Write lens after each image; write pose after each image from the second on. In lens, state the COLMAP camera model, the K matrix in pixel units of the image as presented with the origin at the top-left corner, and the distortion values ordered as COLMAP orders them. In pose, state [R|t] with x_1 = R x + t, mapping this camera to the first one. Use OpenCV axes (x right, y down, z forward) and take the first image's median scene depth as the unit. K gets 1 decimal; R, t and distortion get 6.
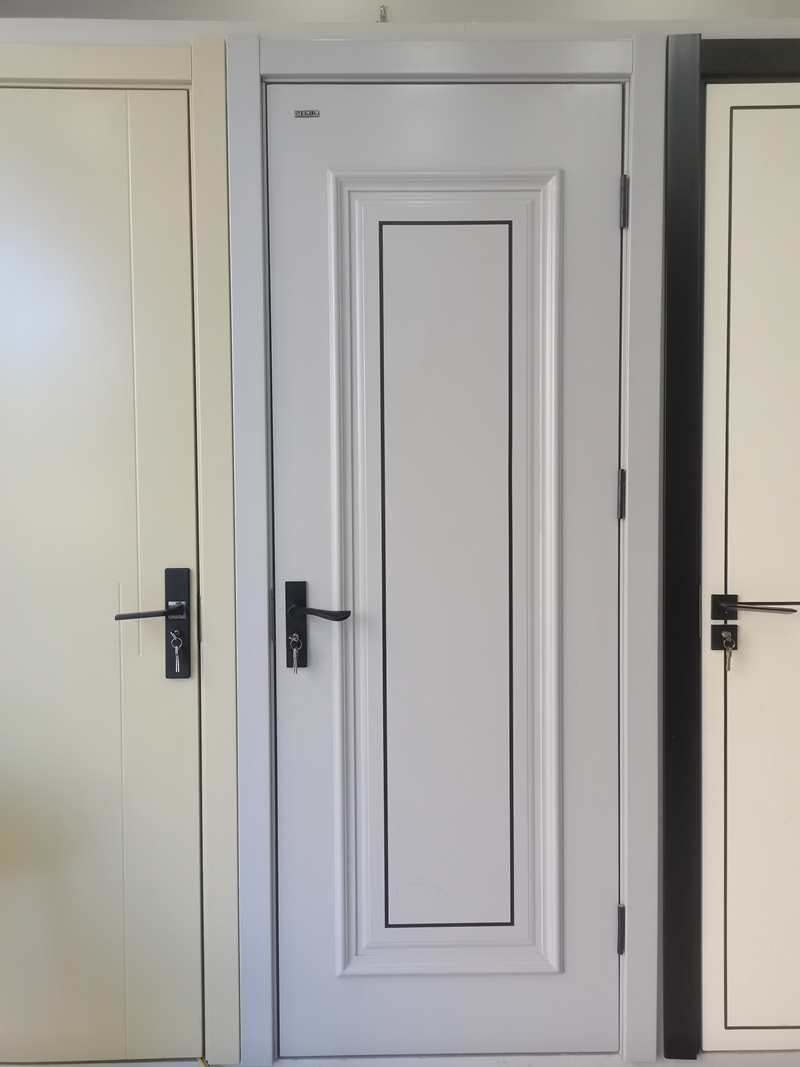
lens RADIAL K [[799.8, 0, 397.3], [0, 799.8, 539.0], [0, 0, 1]] dist [0.030333, -0.016781]
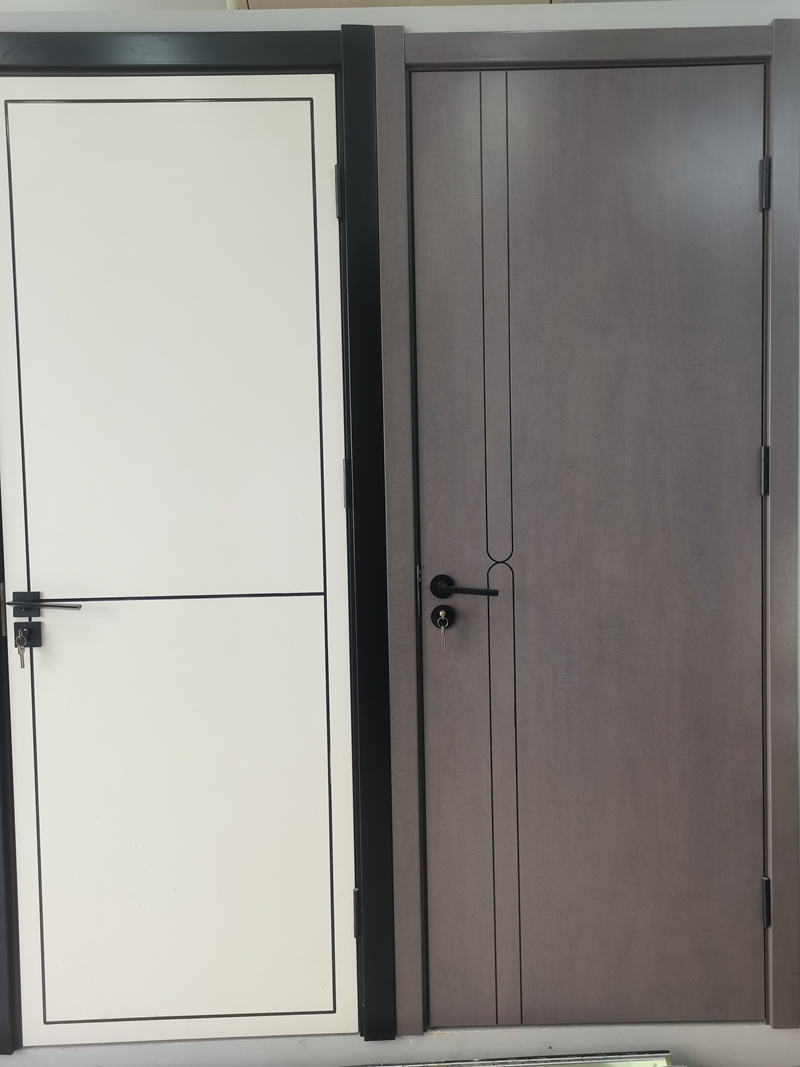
lens RADIAL K [[799.8, 0, 400.9], [0, 799.8, 531.0], [0, 0, 1]] dist [0.030333, -0.016781]
pose [[0.999872, -0.013184, 0.009010, 1.245374], [0.013106, 0.999876, 0.008738, -0.012513], [-0.009124, -0.008619, 0.999921, -0.002909]]
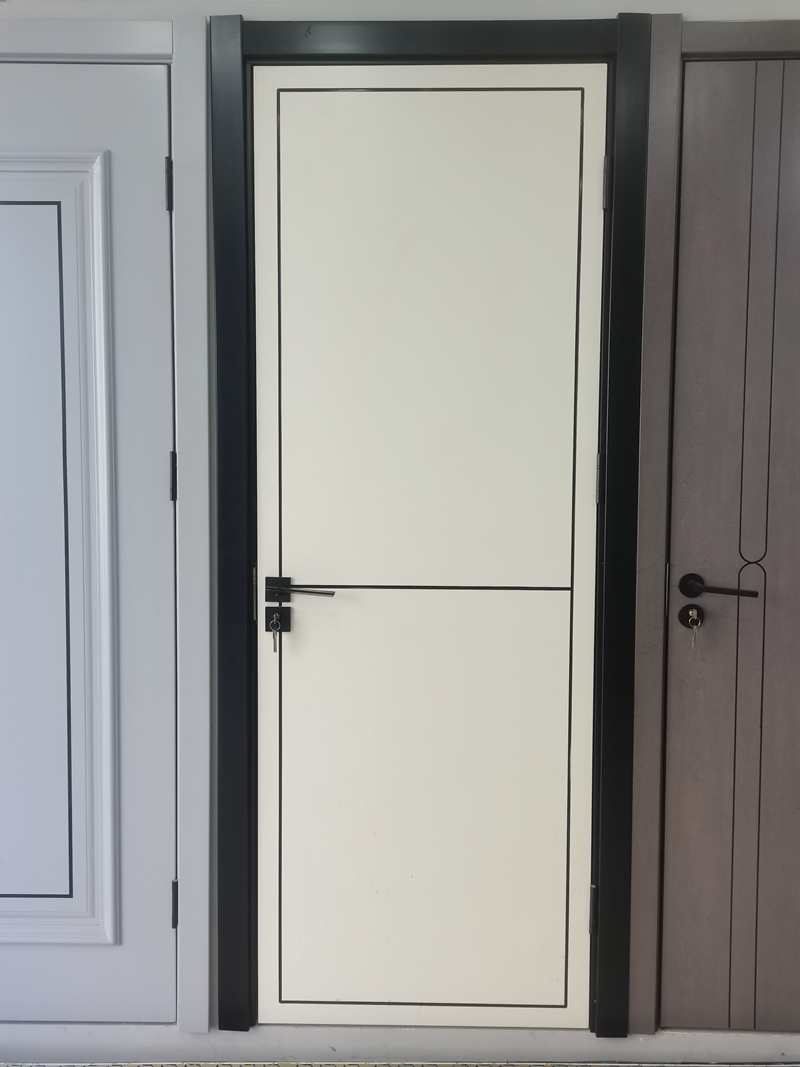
lens RADIAL K [[799.8, 0, 394.9], [0, 799.8, 532.8], [0, 0, 1]] dist [0.030333, -0.016781]
pose [[0.999500, 0.015780, -0.027411, 0.837154], [-0.015274, 0.999711, 0.018567, -0.010760], [0.027696, -0.018139, 0.999452, -0.002562]]
